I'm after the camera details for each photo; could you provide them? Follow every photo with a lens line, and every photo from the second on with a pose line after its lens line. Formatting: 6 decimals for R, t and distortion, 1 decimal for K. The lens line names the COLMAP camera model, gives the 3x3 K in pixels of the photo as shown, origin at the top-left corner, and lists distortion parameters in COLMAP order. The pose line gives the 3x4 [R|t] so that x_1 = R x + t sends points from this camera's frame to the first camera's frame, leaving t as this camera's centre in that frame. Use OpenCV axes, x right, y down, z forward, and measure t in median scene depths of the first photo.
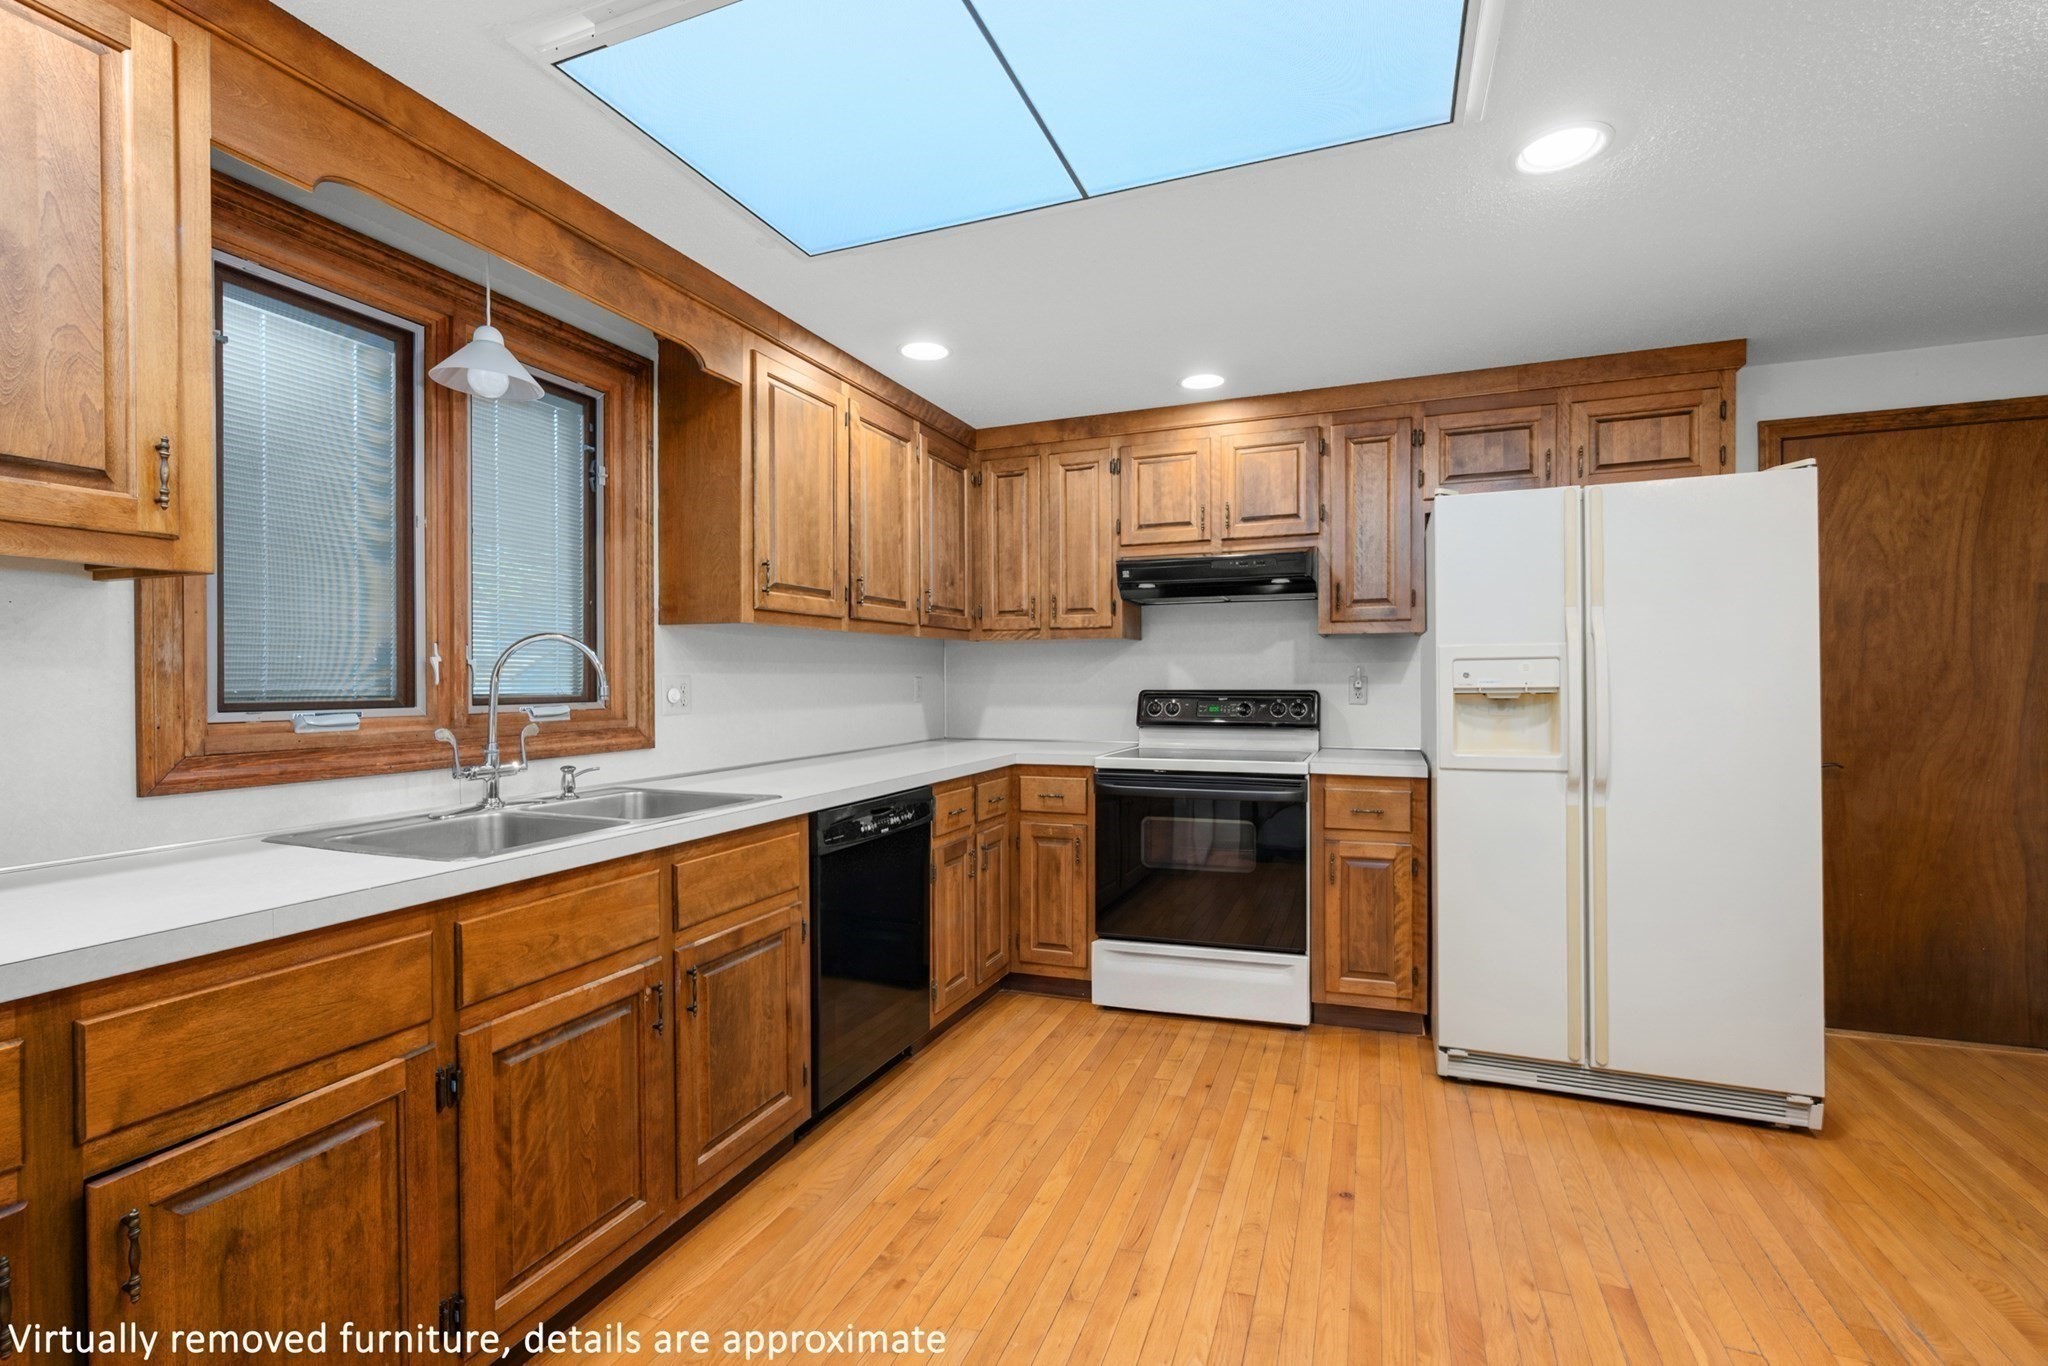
lens RADIAL K [[867.9, 0, 1018.5], [0, 867.9, 687.5], [0, 0, 1]] dist [0.000458, 0.000019]
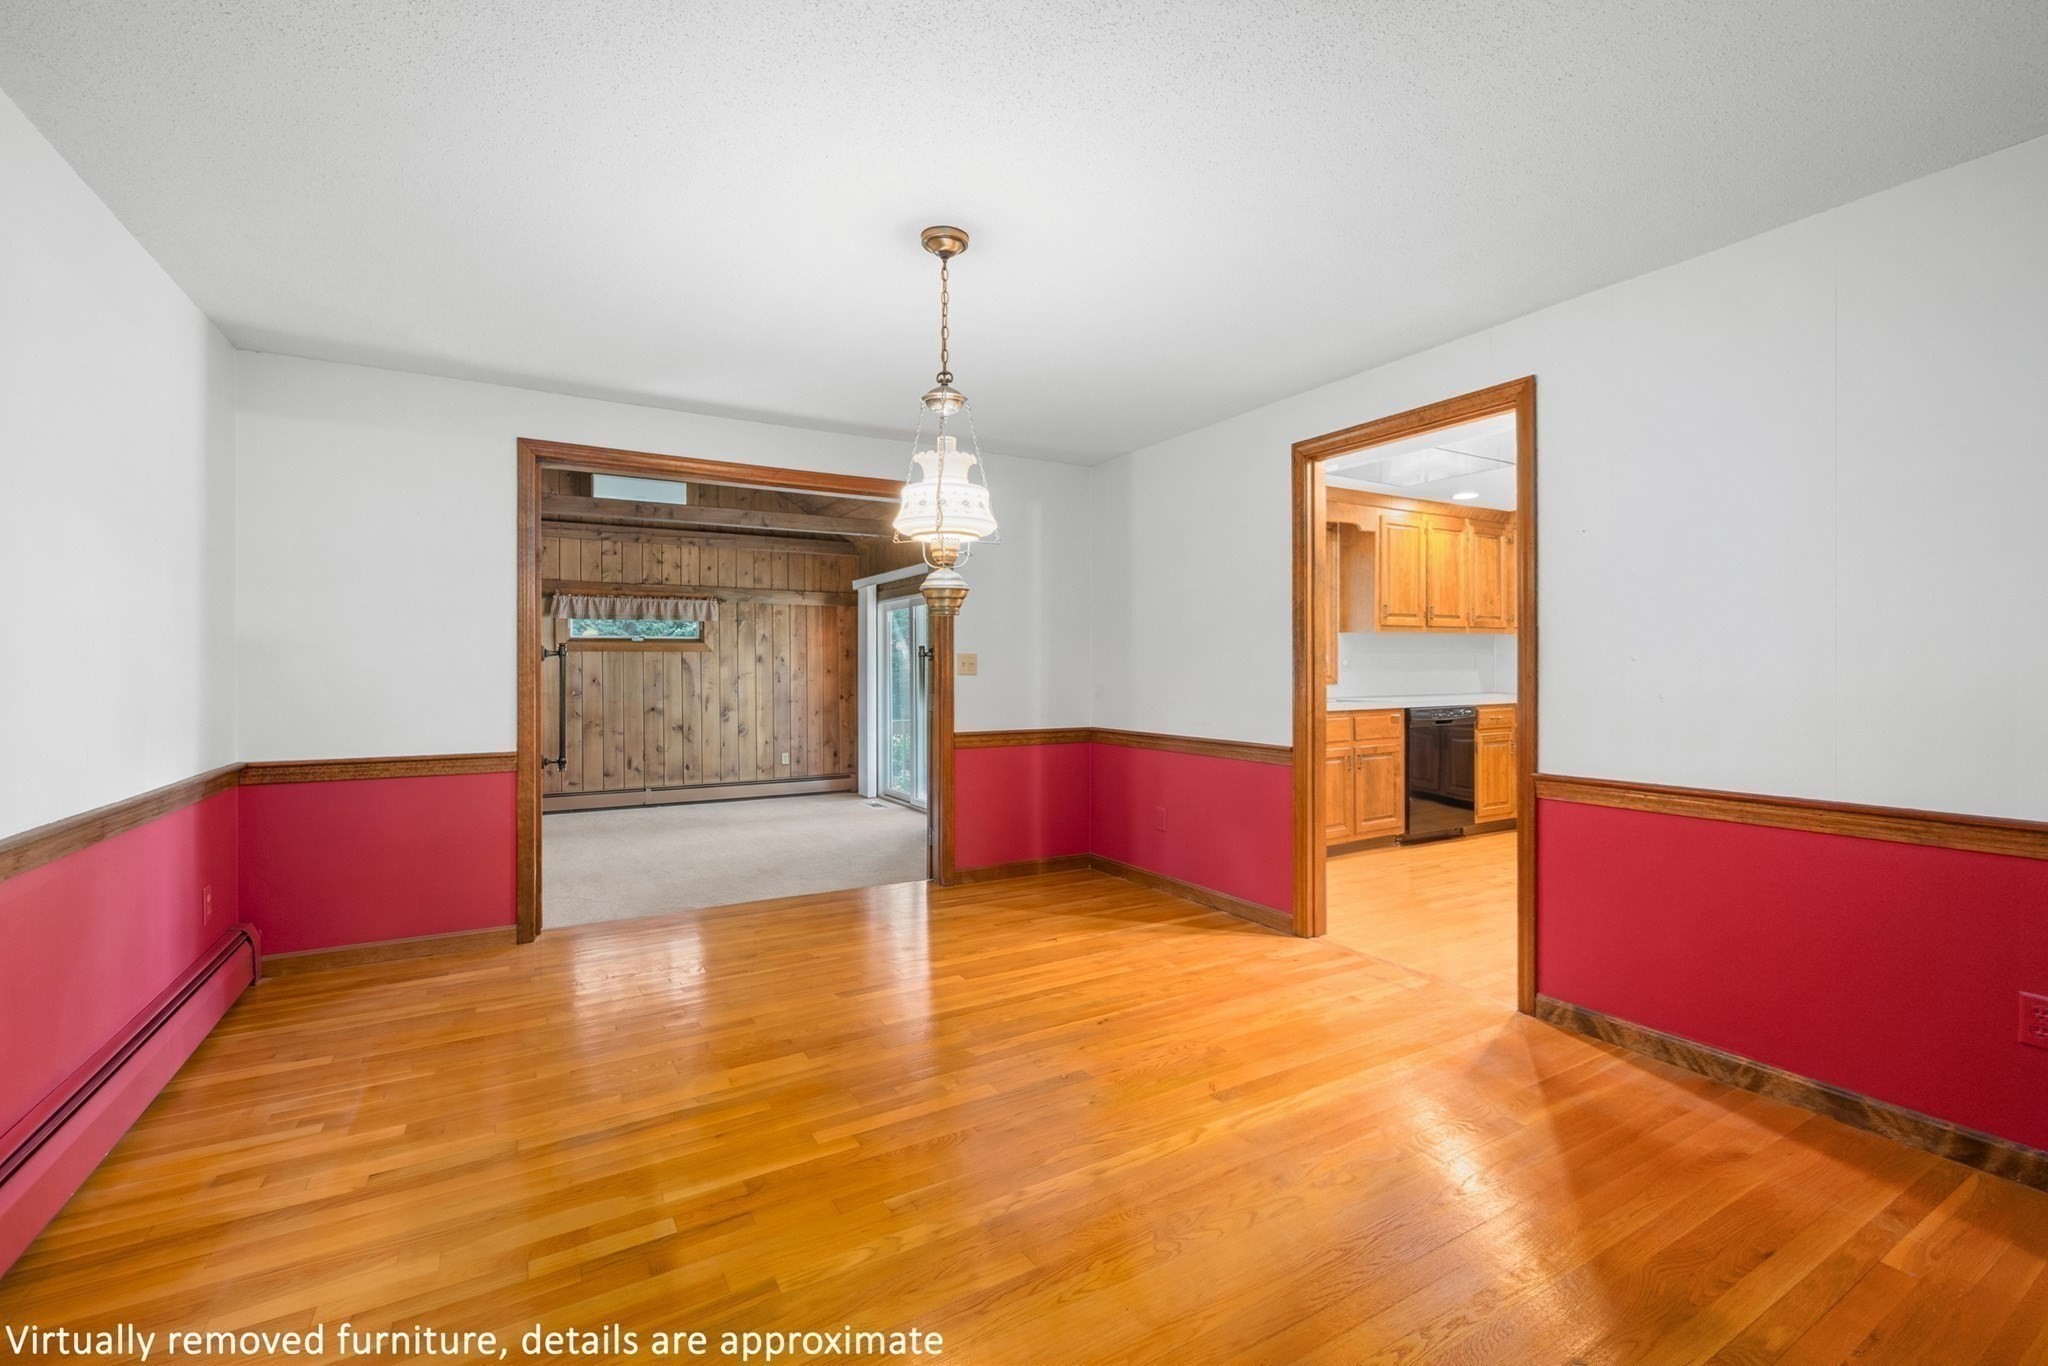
lens RADIAL K [[867.9, 0, 1019.4], [0, 867.9, 675.8], [0, 0, 1]] dist [0.000458, 0.000019]
pose [[0.786951, 0.006075, -0.616986, 0.335819], [-0.002171, 0.999973, 0.007076, 0.027419], [0.617012, -0.004229, 0.786942, -1.294108]]
